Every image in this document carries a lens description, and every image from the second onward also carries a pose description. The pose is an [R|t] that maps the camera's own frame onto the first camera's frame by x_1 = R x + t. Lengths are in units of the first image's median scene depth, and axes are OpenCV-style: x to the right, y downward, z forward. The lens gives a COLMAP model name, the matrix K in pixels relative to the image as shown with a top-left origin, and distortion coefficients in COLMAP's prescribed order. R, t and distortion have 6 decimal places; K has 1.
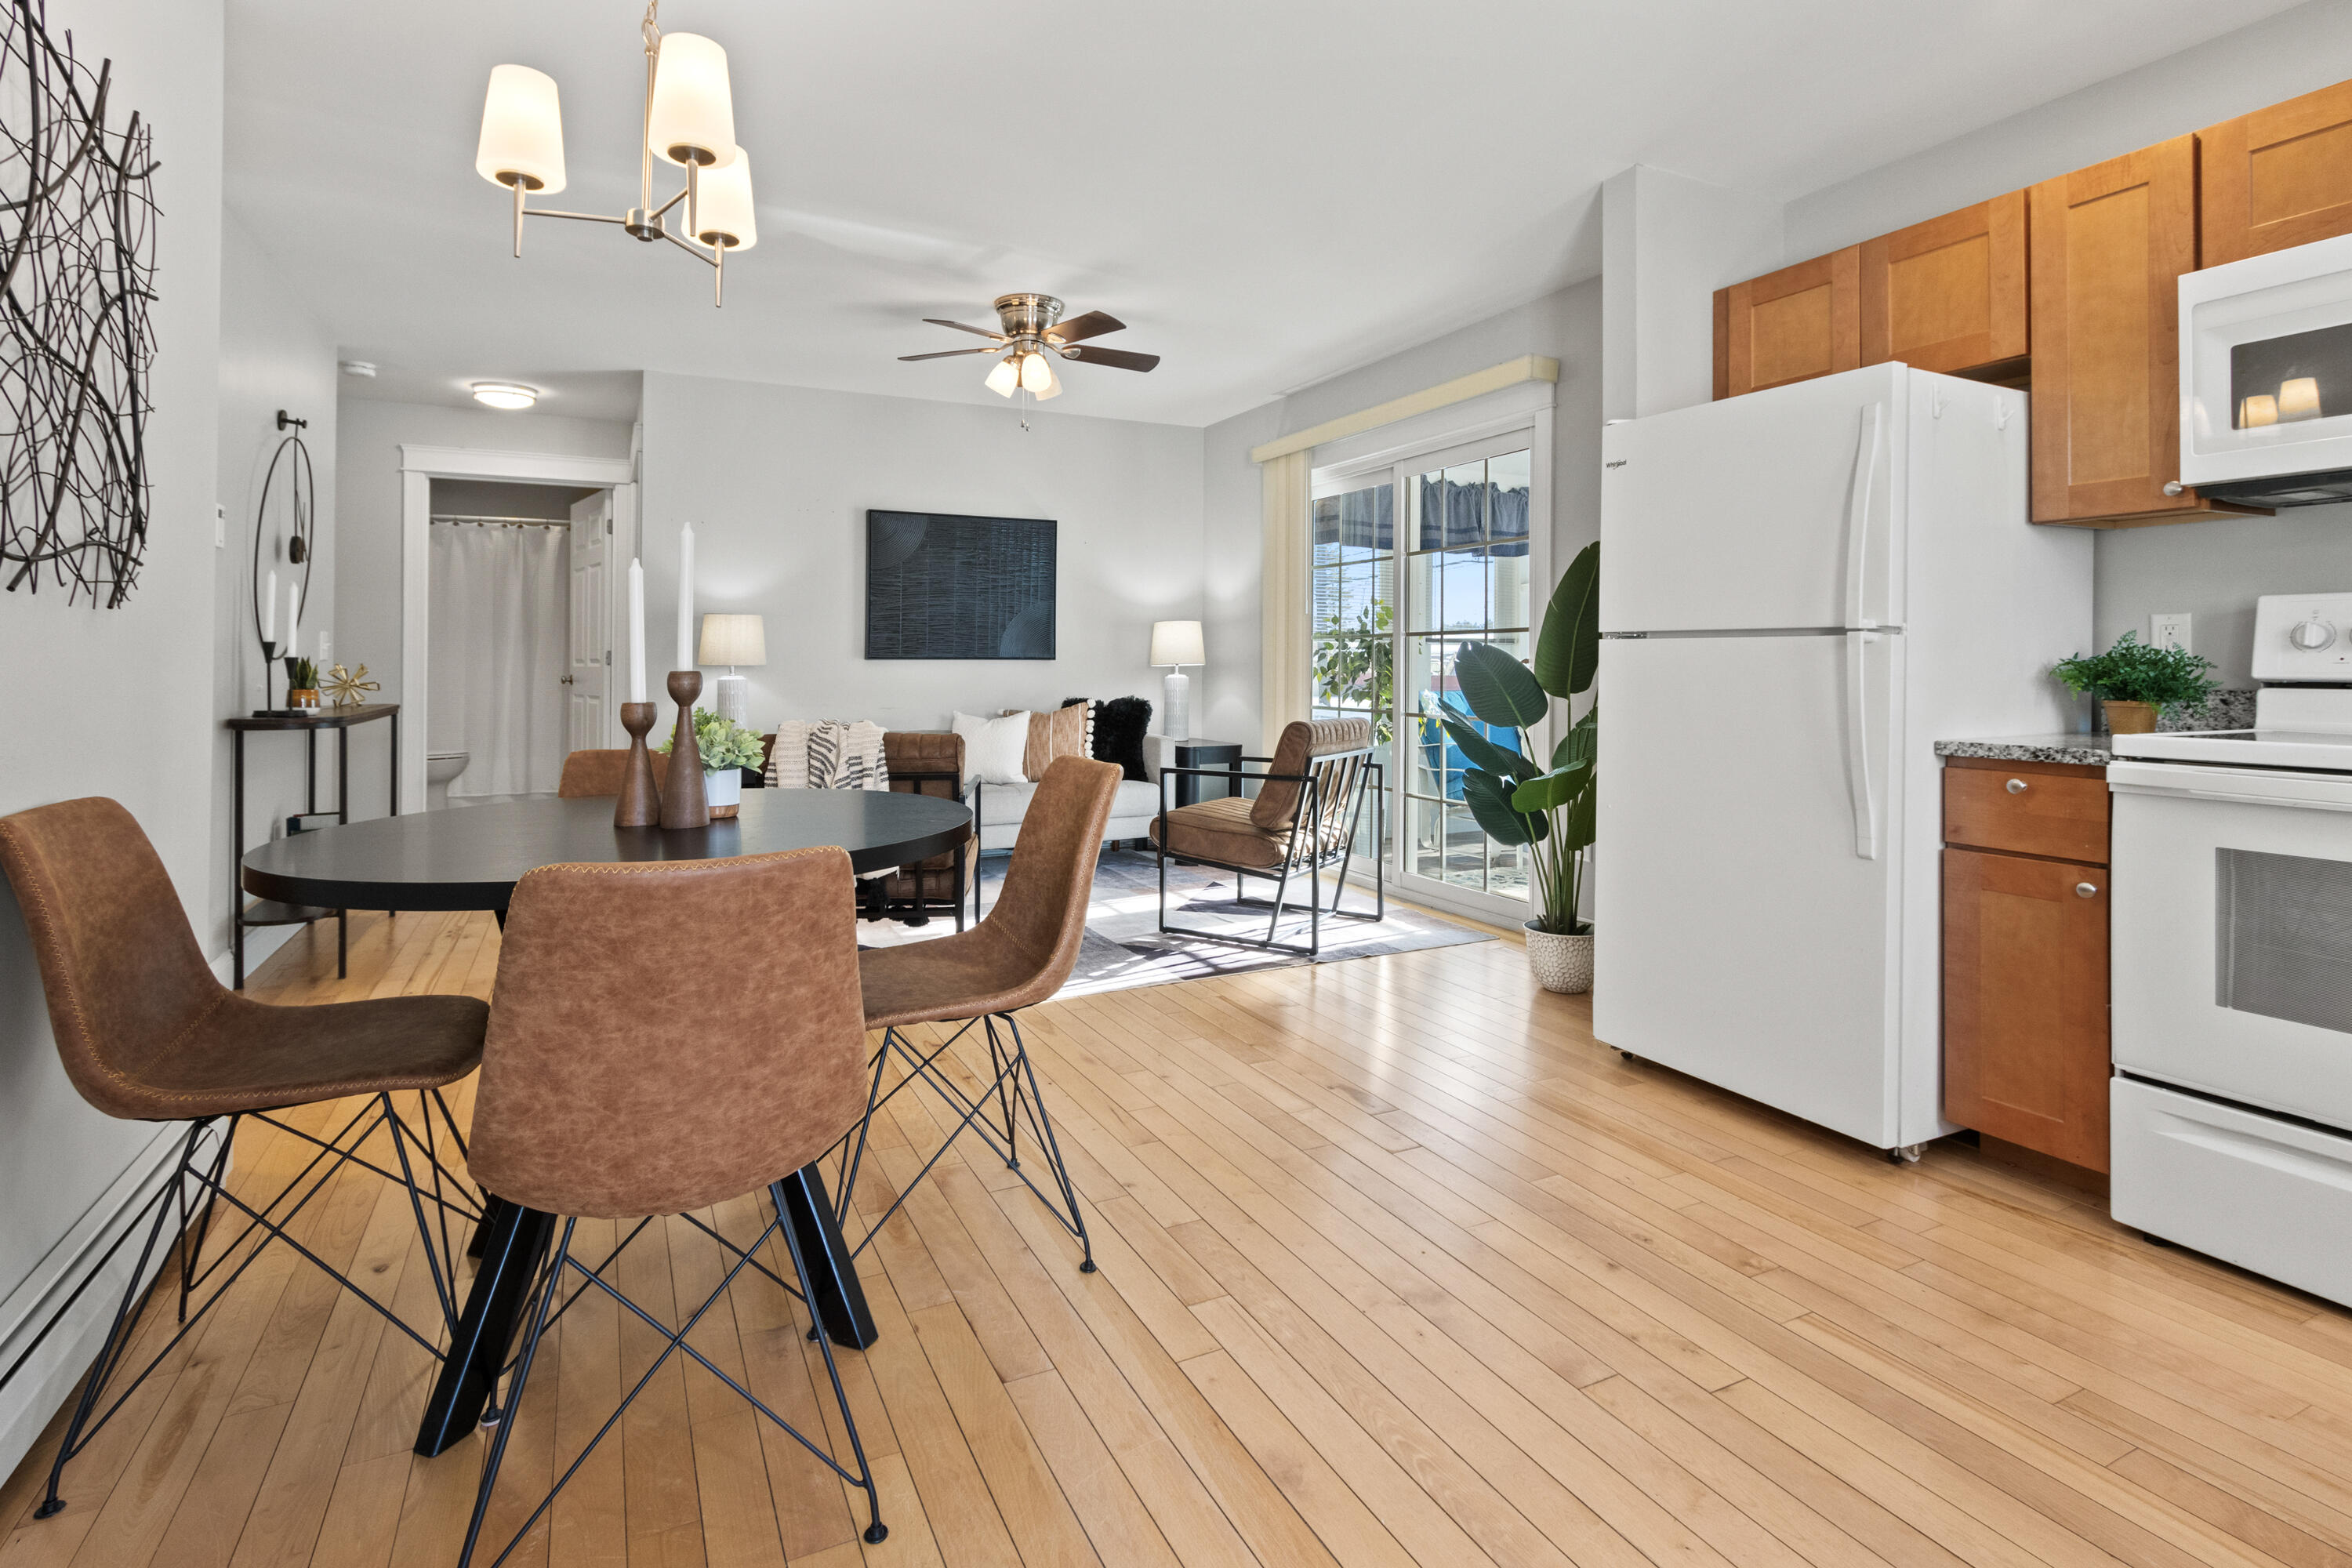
lens RADIAL K [[1136.2, 0, 1169.4], [0, 1136.2, 657.8], [0, 0, 1]] dist [0.002117, 0.000062]
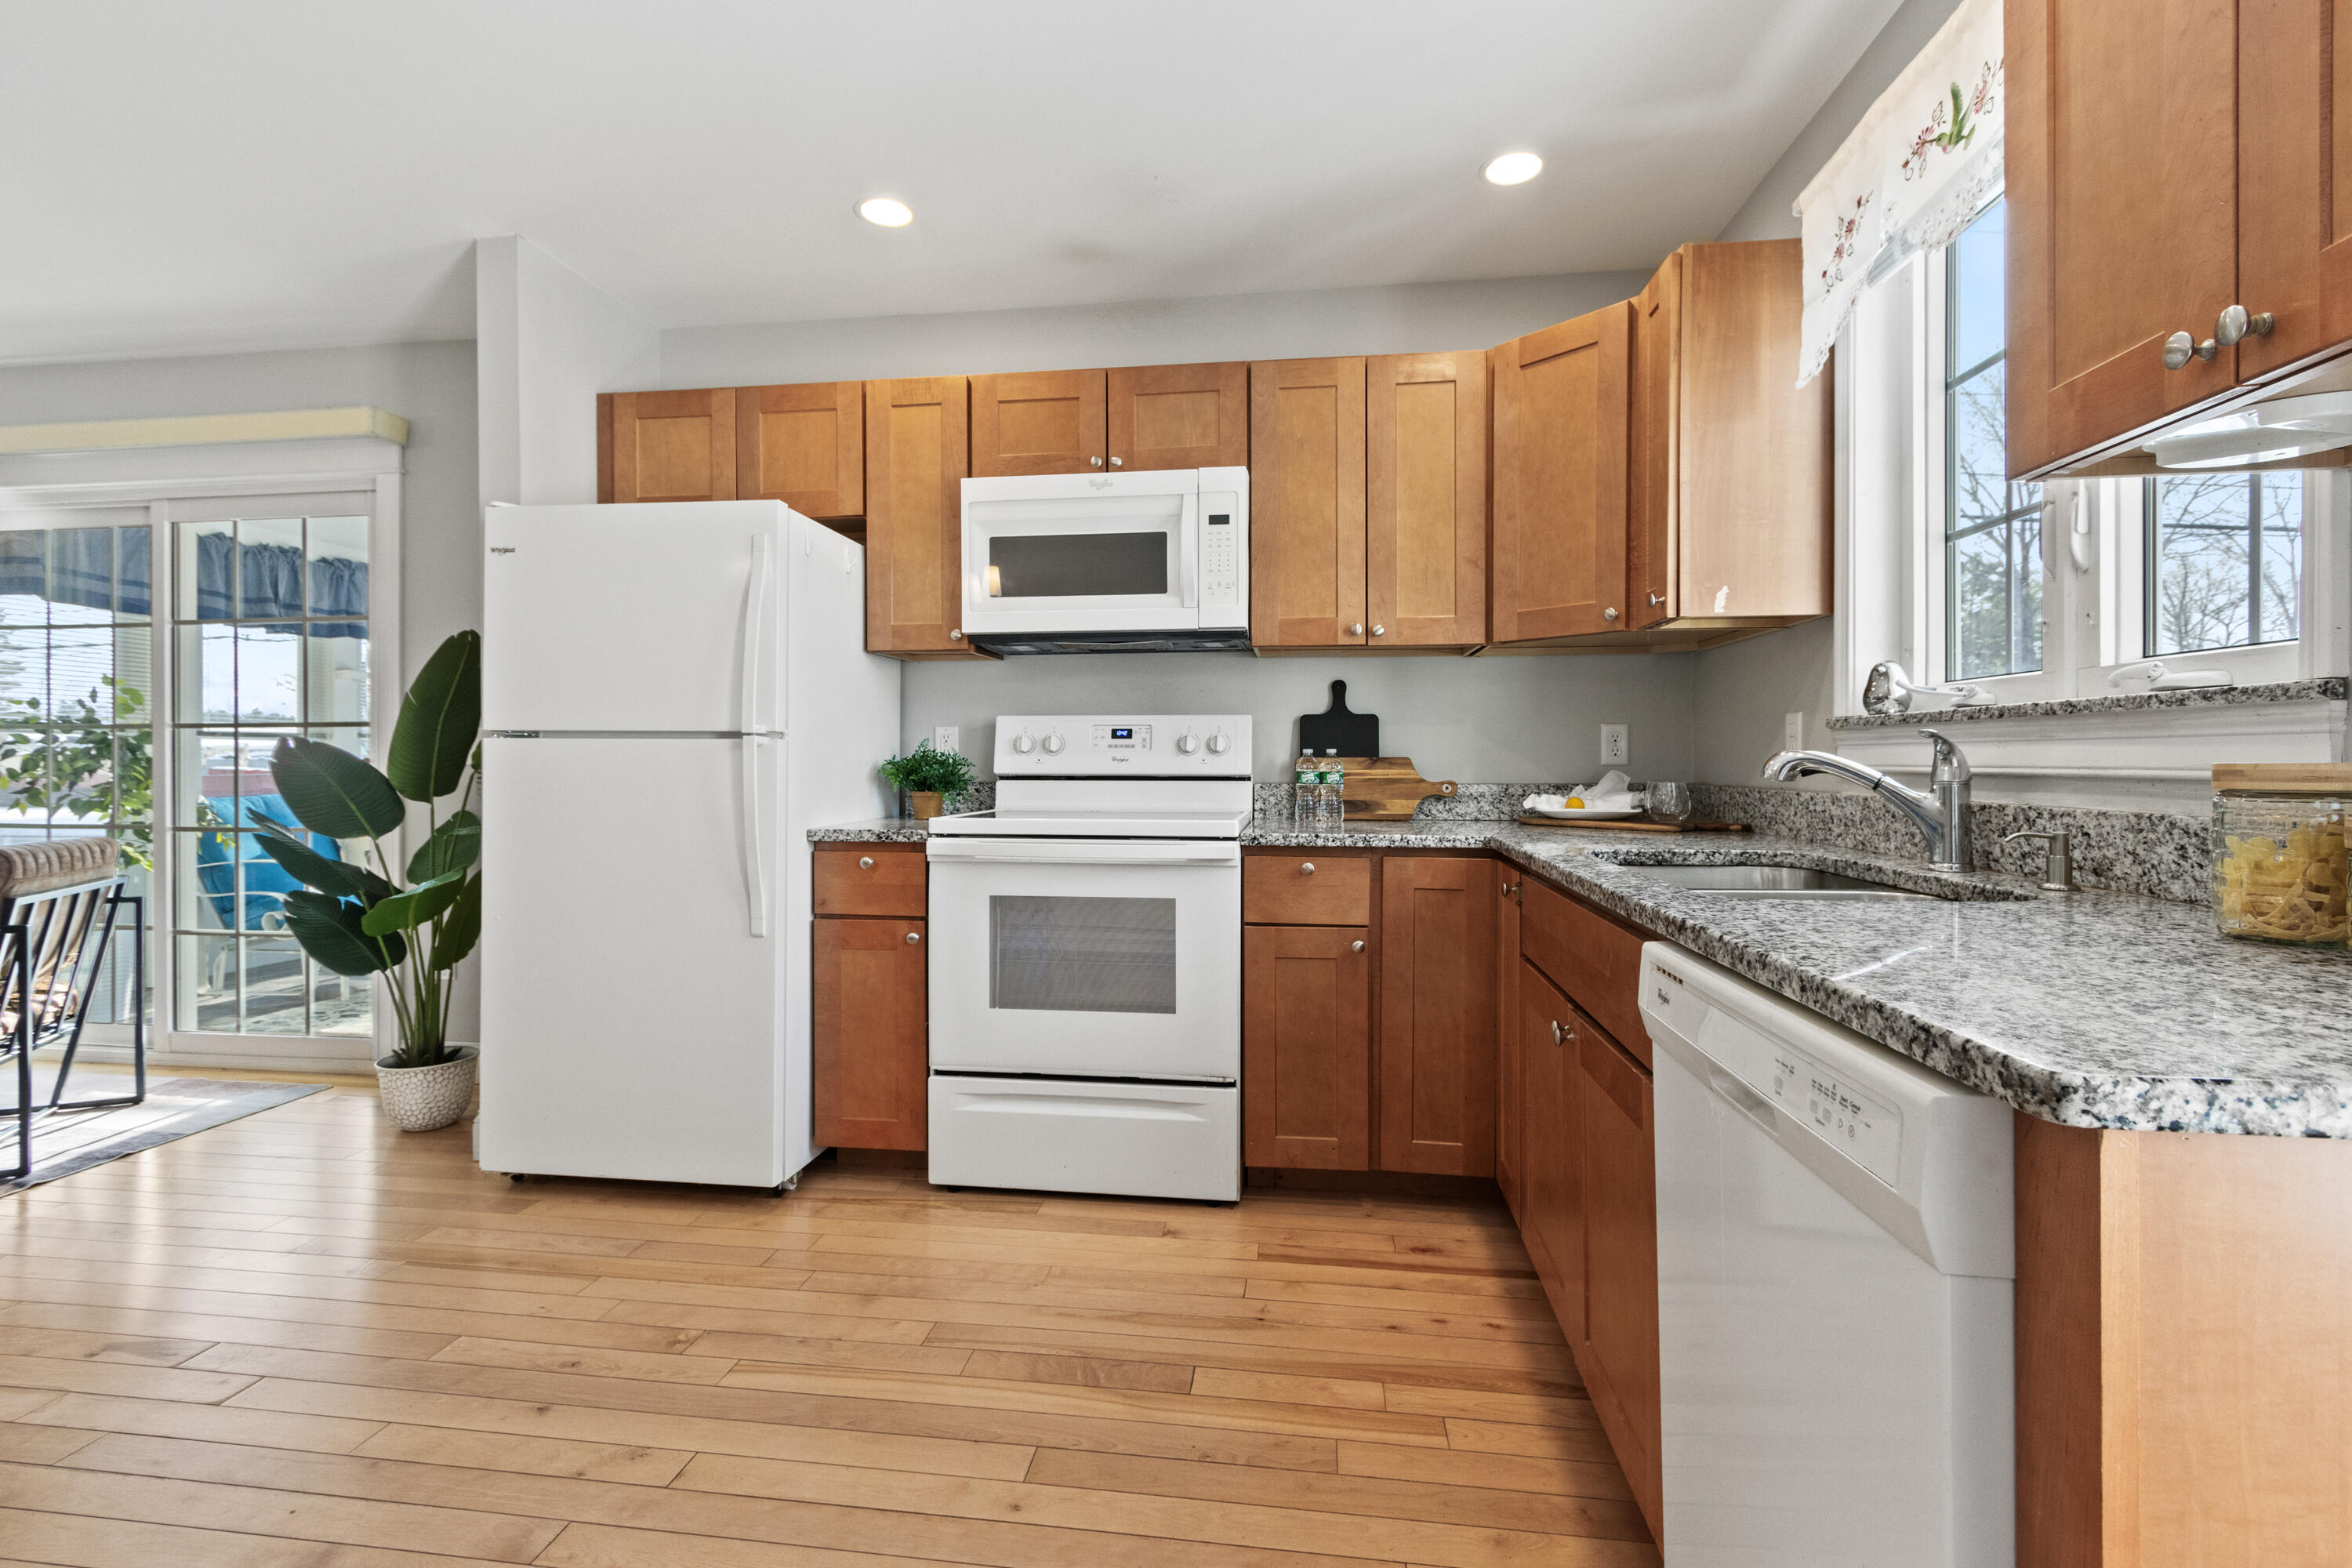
lens RADIAL K [[1072.1, 0, 1160.0], [0, 1072.1, 772.0], [0, 0, 1]] dist [0.000558, -0.000339]
pose [[0.562744, -0.010168, 0.826569, -0.023244], [-0.003132, 0.999891, 0.014432, -0.002161], [-0.826625, -0.010711, 0.562651, 0.041527]]
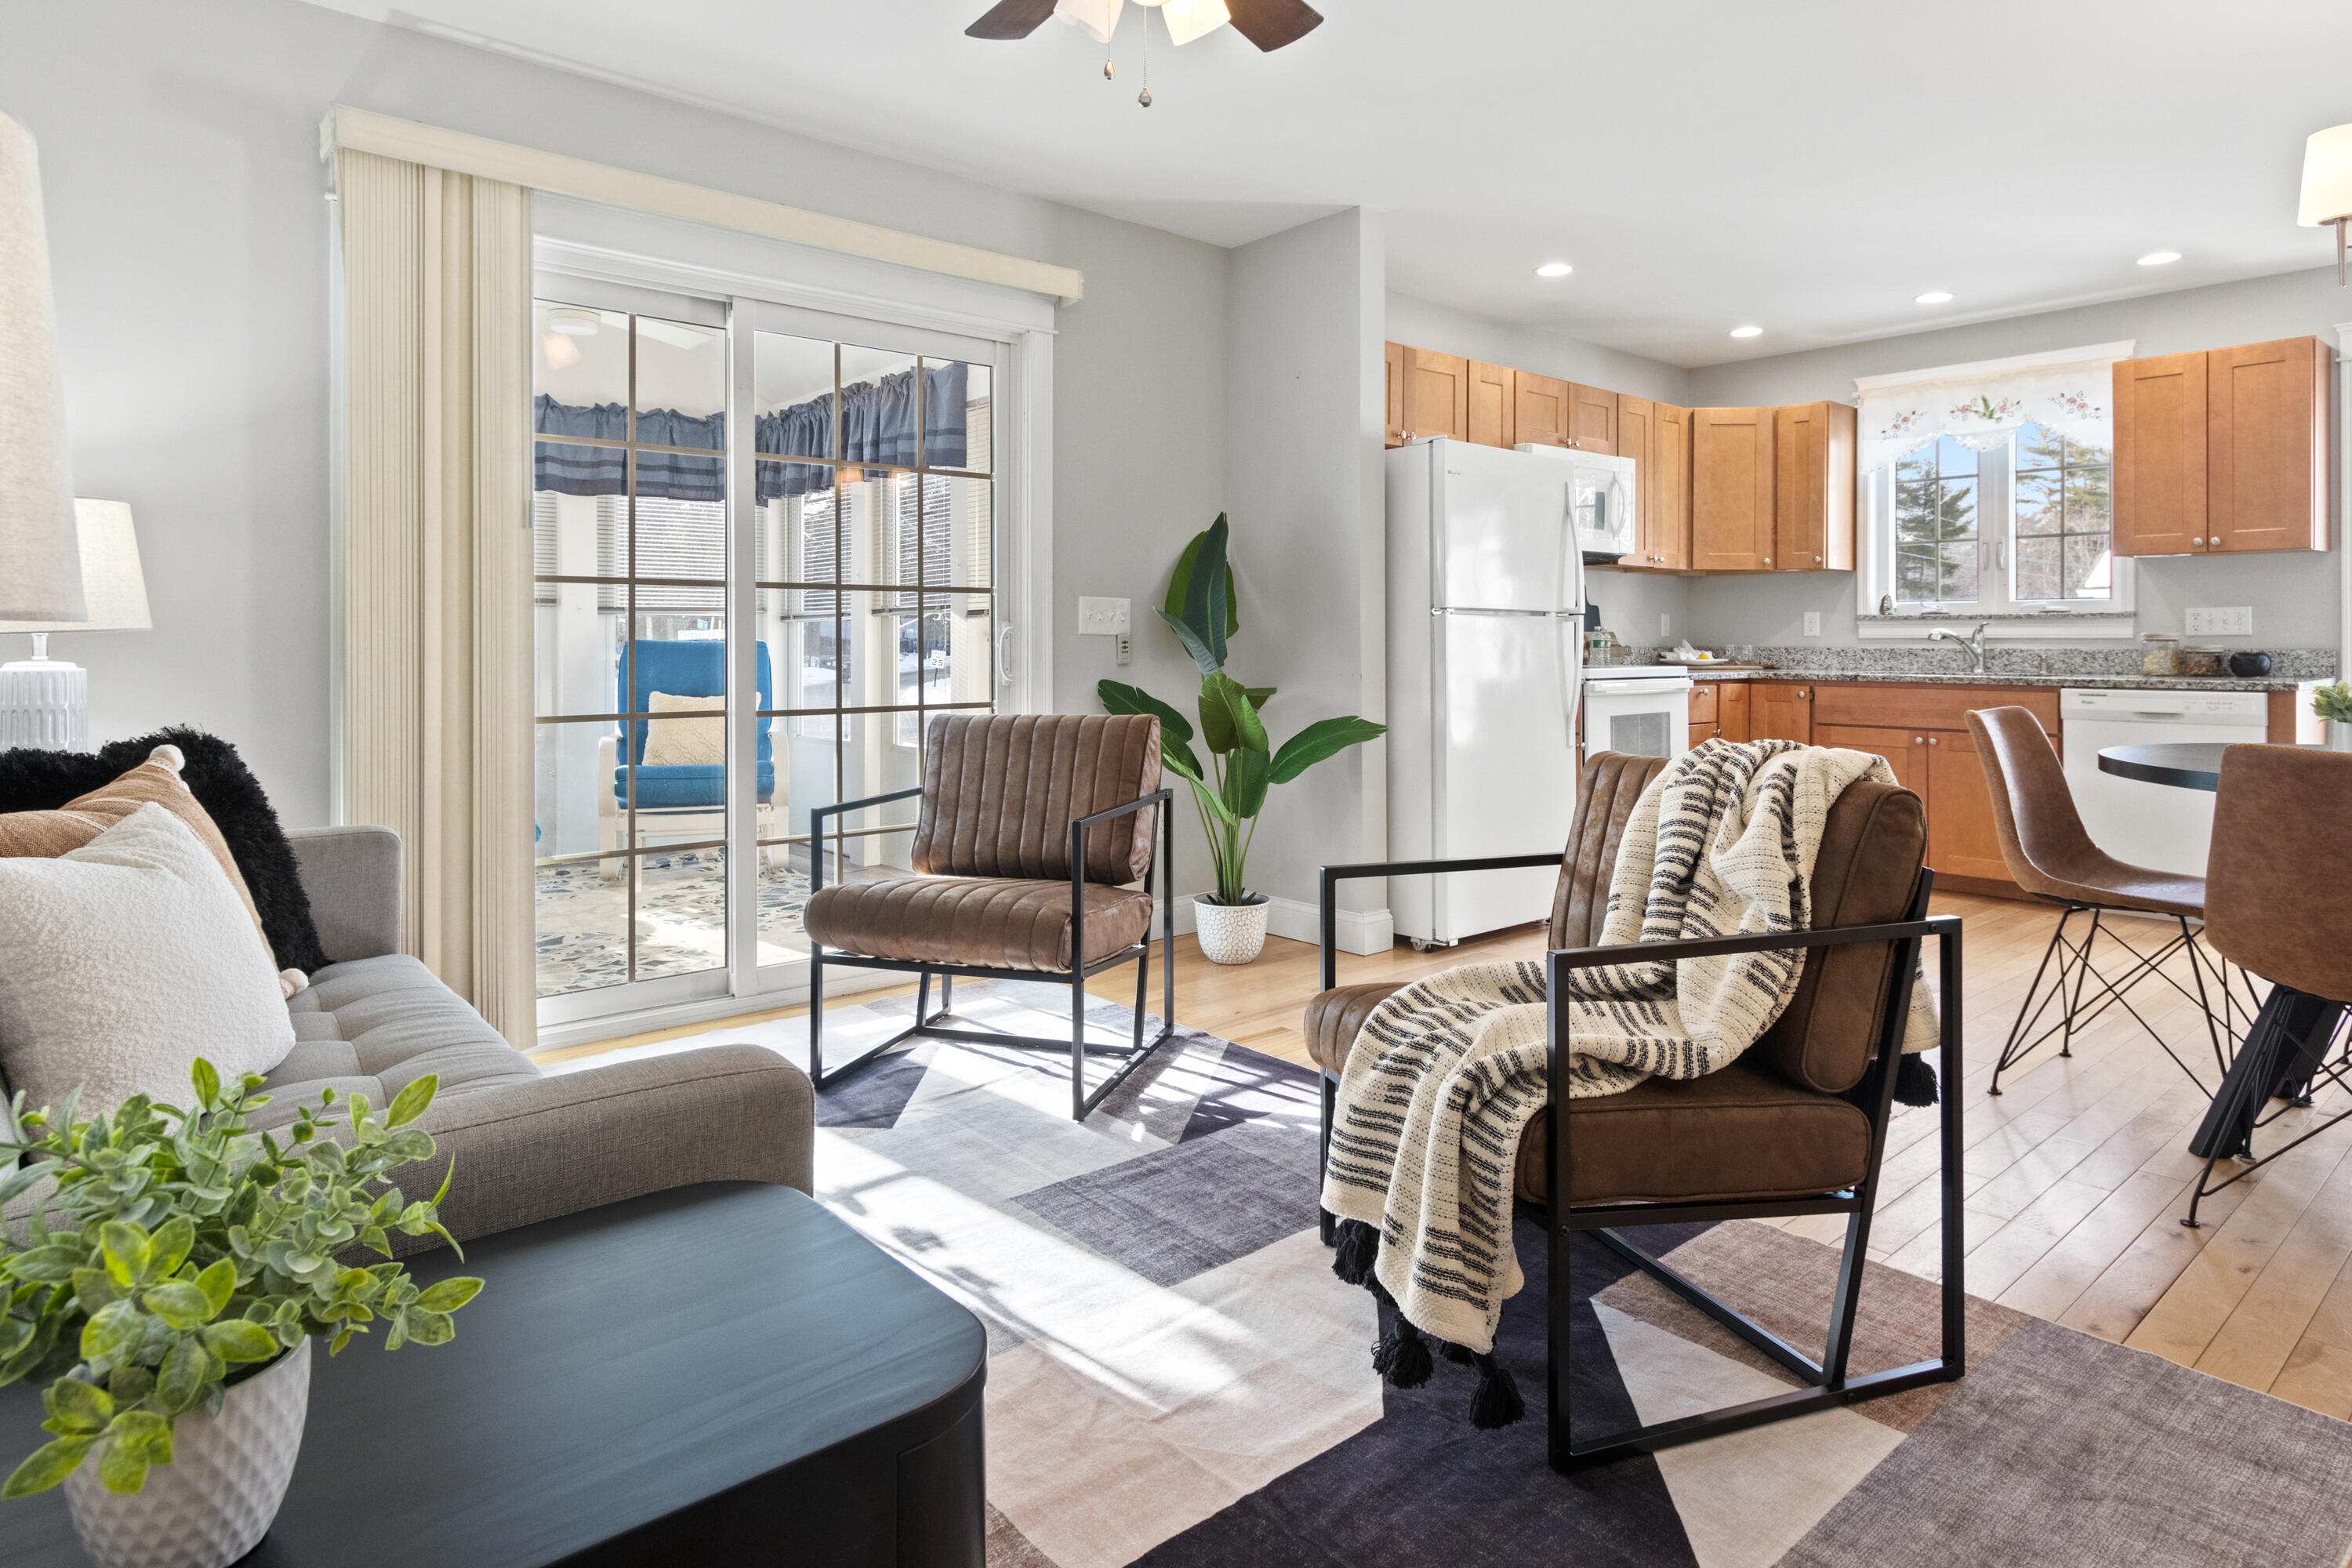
lens RADIAL K [[1329.1, 0, 1165.0], [0, 1329.1, 645.5], [0, 0, 1]] dist [0.003553, 0.000353]
pose [[-0.241342, -0.003796, 0.970433, -0.670125], [-0.004539, 0.999986, 0.002783, 0.011117], [-0.970429, -0.003733, -0.241356, 1.178653]]
